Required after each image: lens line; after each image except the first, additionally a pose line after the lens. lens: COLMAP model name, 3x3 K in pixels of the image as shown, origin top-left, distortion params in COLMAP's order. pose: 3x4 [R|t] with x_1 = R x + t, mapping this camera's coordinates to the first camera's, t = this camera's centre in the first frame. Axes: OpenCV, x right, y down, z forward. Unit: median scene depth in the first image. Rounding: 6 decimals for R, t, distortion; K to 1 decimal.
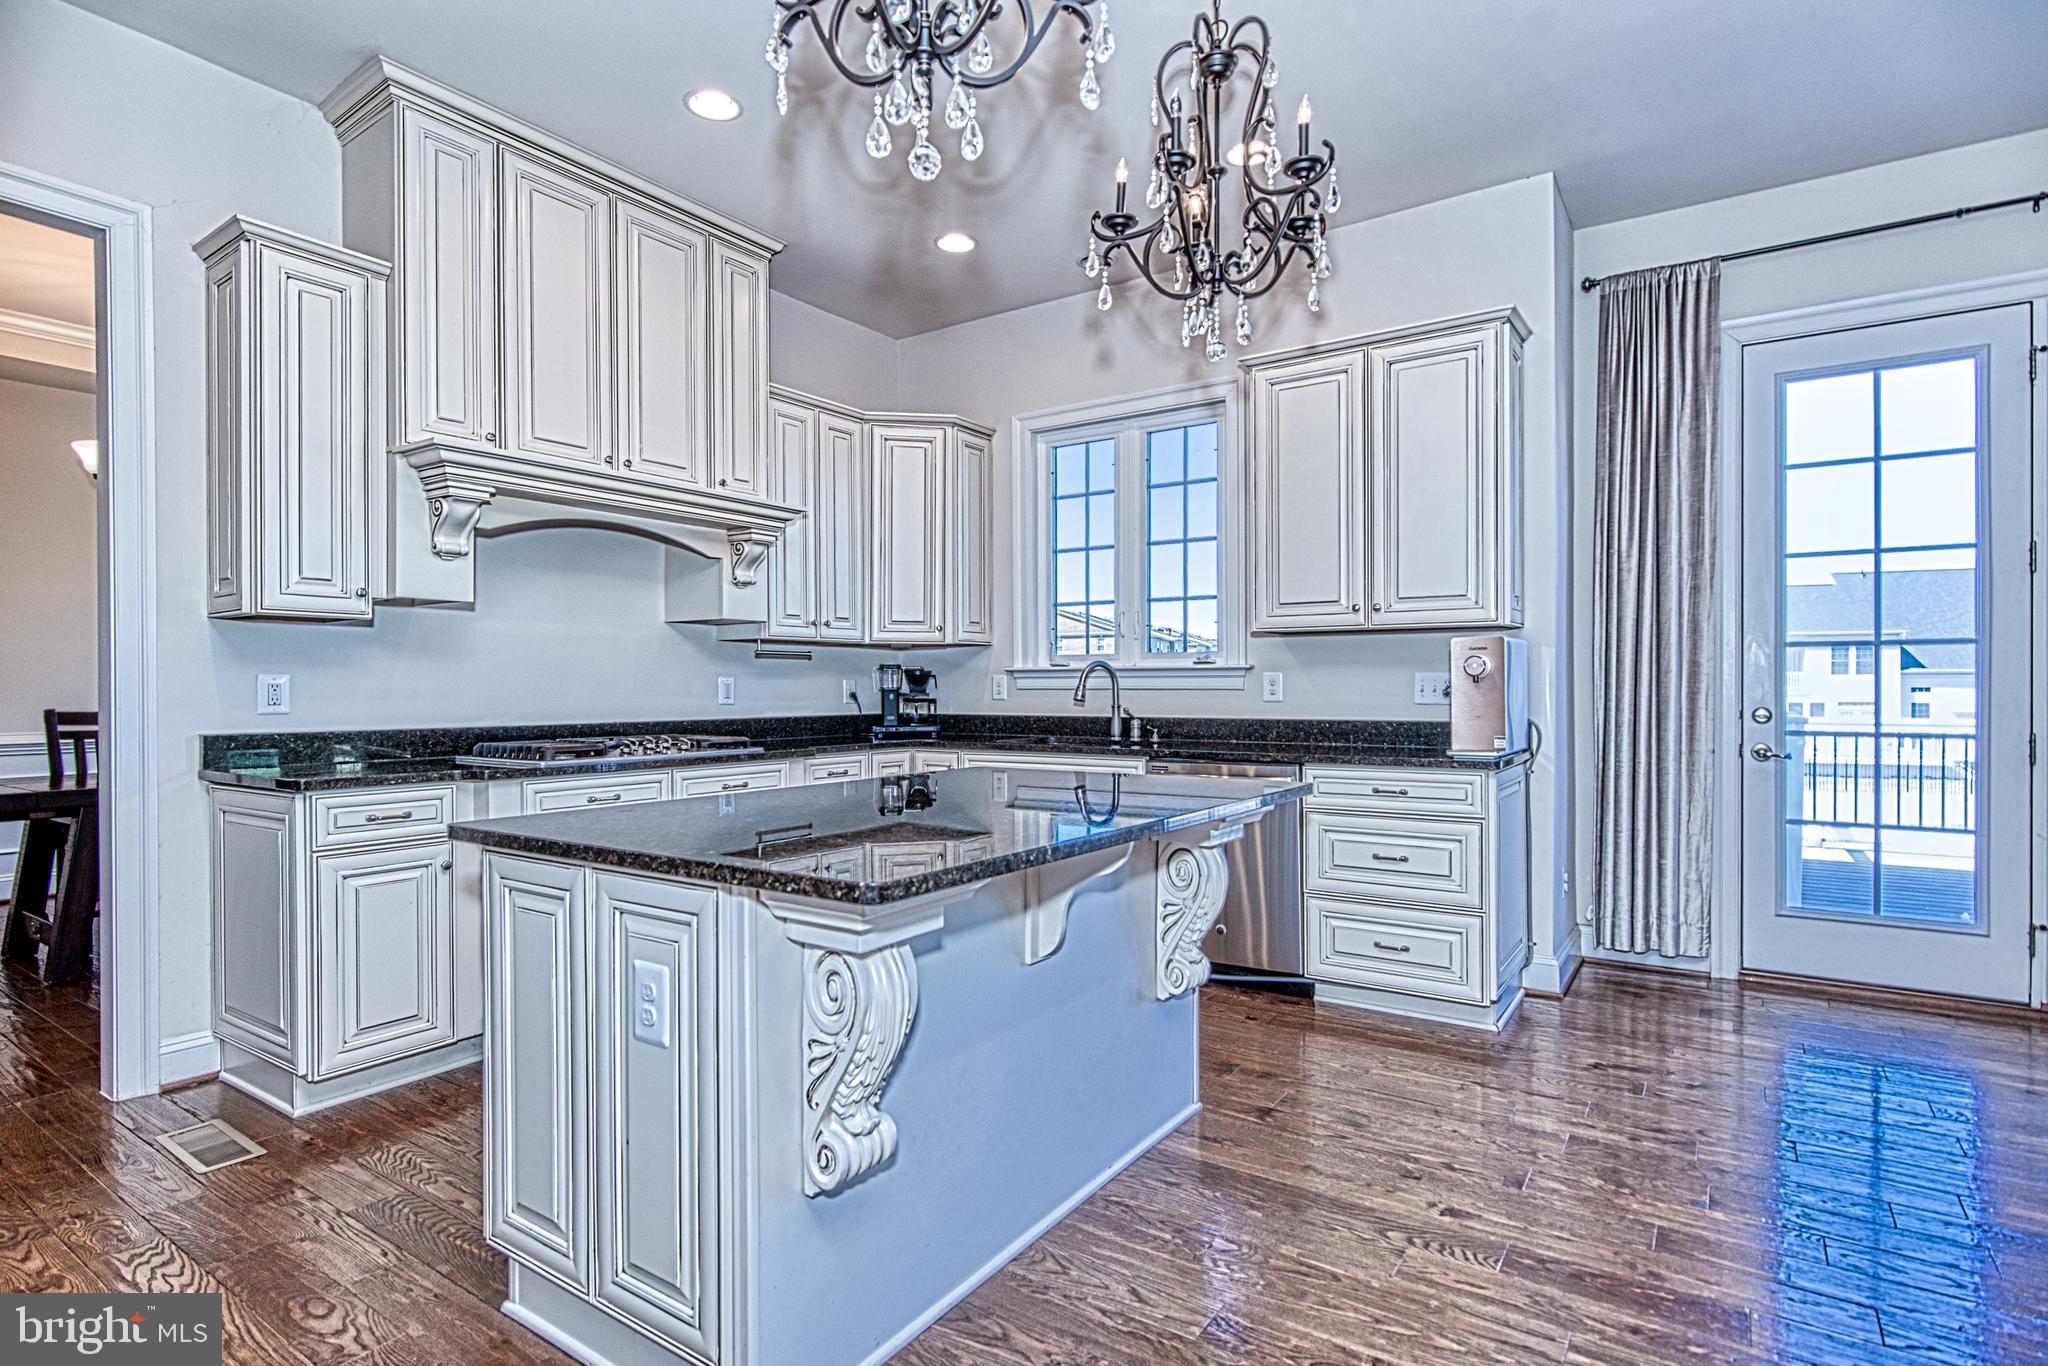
lens RADIAL K [[1006.7, 0, 1024.3], [0, 1006.7, 694.9], [0, 0, 1]] dist [0.002169, -0.000292]
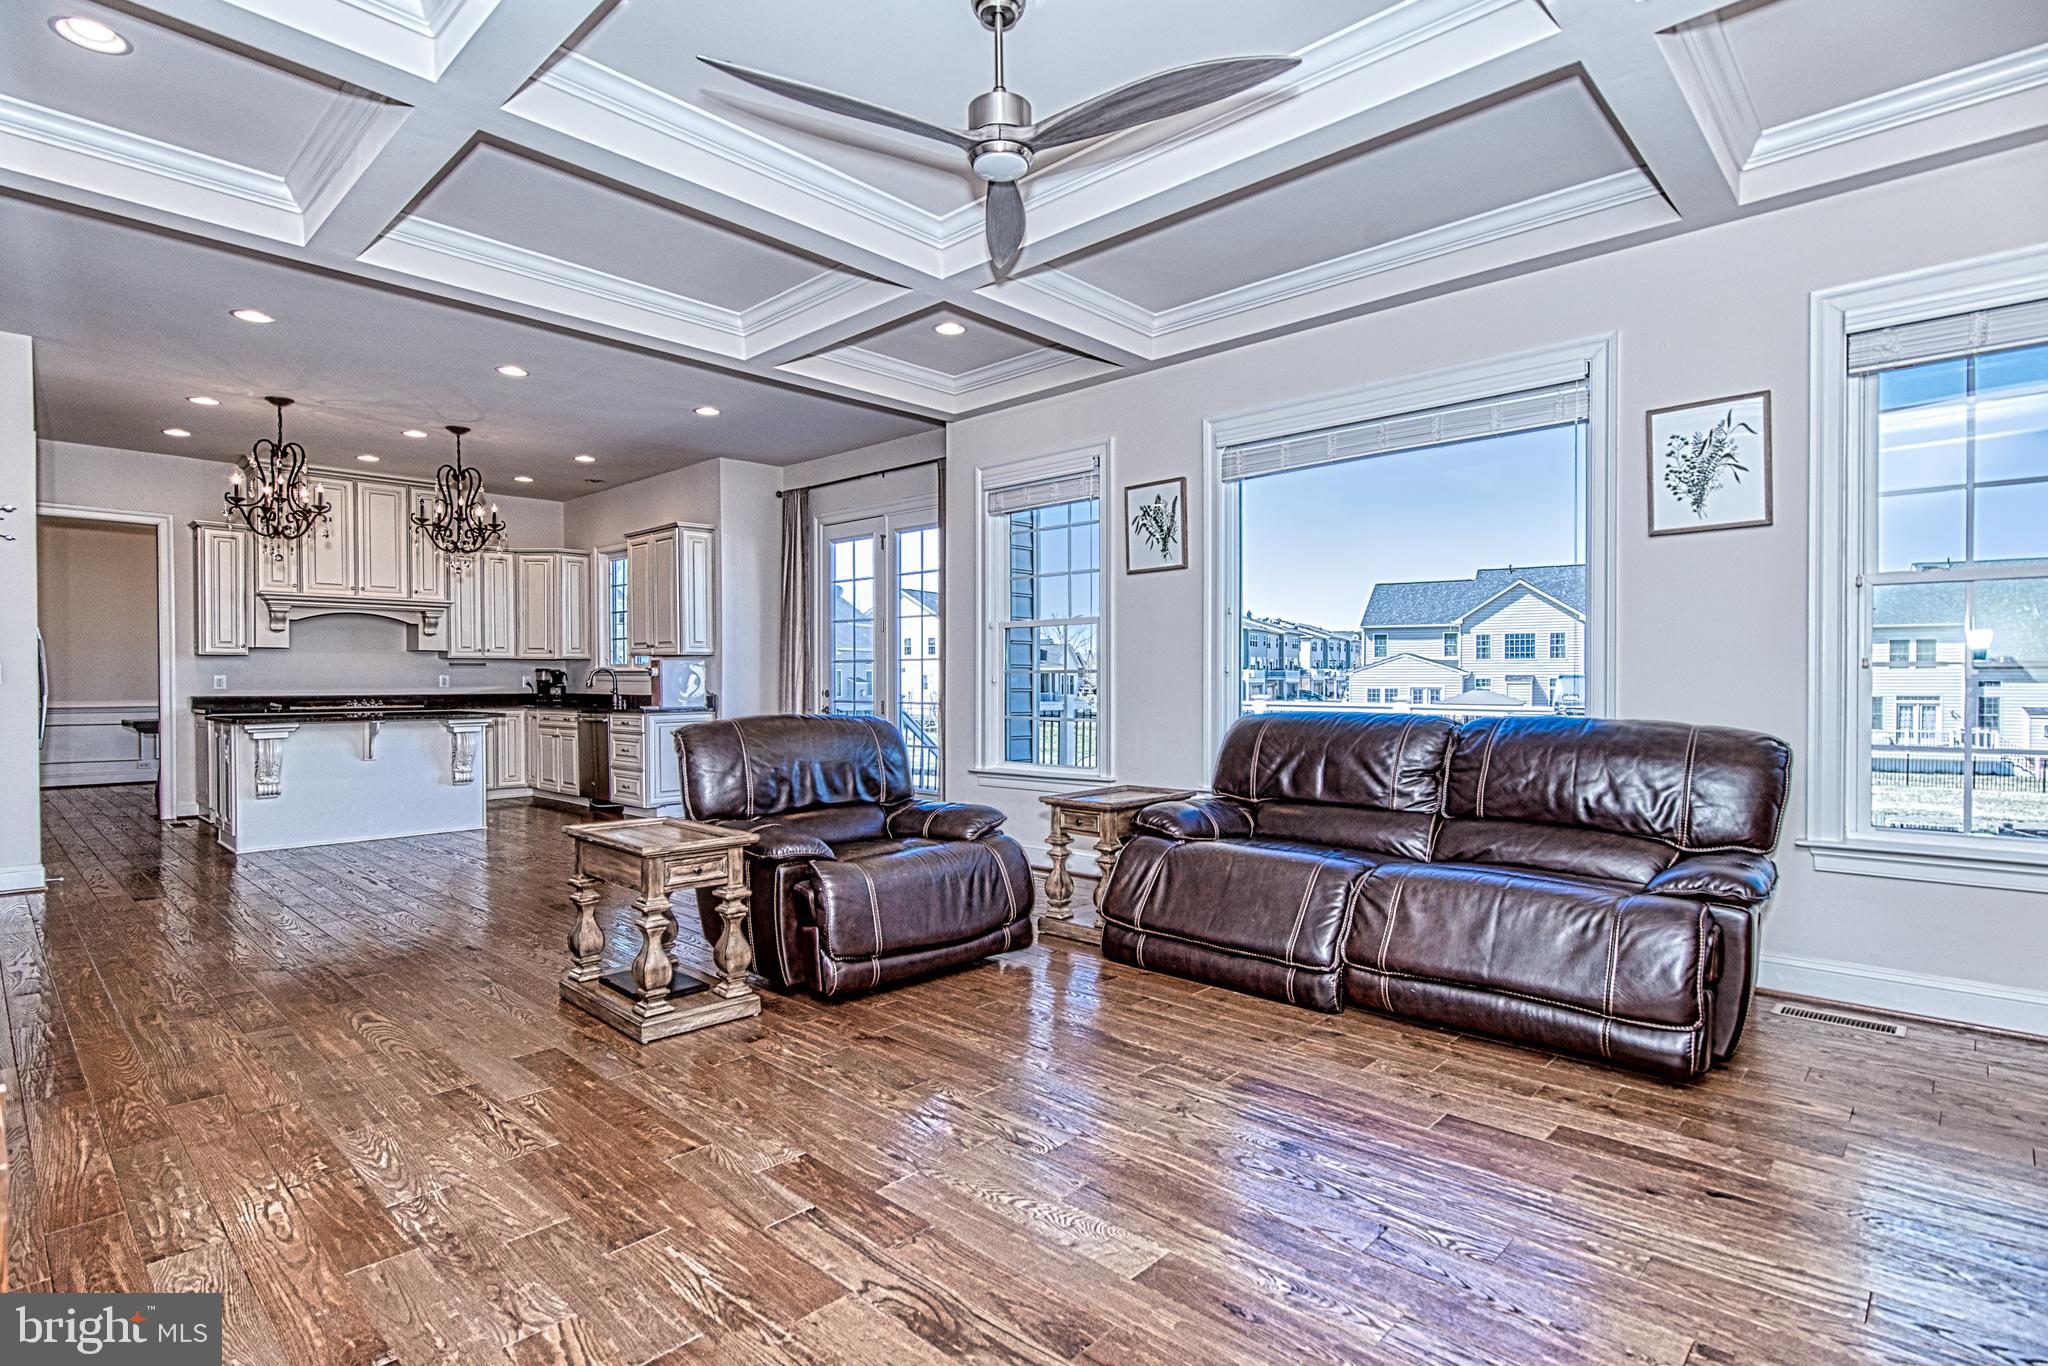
lens RADIAL K [[1006.7, 0, 1024.3], [0, 1006.7, 694.9], [0, 0, 1]] dist [0.002169, -0.000292]
pose [[0.987661, 0.002379, -0.156586, 1.433901], [-0.001390, 0.999978, 0.006425, 0.009558], [0.156598, -0.006128, 0.987643, -1.062052]]
